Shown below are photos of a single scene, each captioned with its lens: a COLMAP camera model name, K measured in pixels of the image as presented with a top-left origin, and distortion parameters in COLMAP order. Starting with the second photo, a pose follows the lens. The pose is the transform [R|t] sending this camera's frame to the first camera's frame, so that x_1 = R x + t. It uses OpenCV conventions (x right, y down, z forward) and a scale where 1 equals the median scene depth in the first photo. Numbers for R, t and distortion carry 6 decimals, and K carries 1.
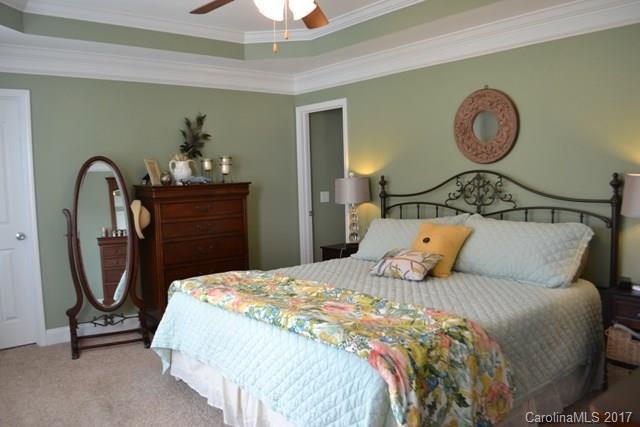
lens RADIAL K [[503.6, 0, 319.7], [0, 503.6, 213.9], [0, 0, 1]] dist [-0.071546, -0.001712]
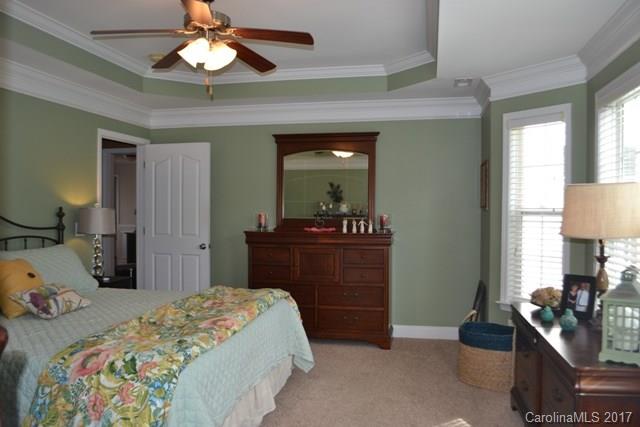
lens RADIAL K [[503.6, 0, 320.4], [0, 503.6, 213.1], [0, 0, 1]] dist [-0.071546, -0.001712]
pose [[-0.632397, 0.008445, 0.774599, -0.885925], [0.070434, 0.996426, 0.046639, -0.072264], [-0.771436, 0.084053, -0.630731, 1.198719]]
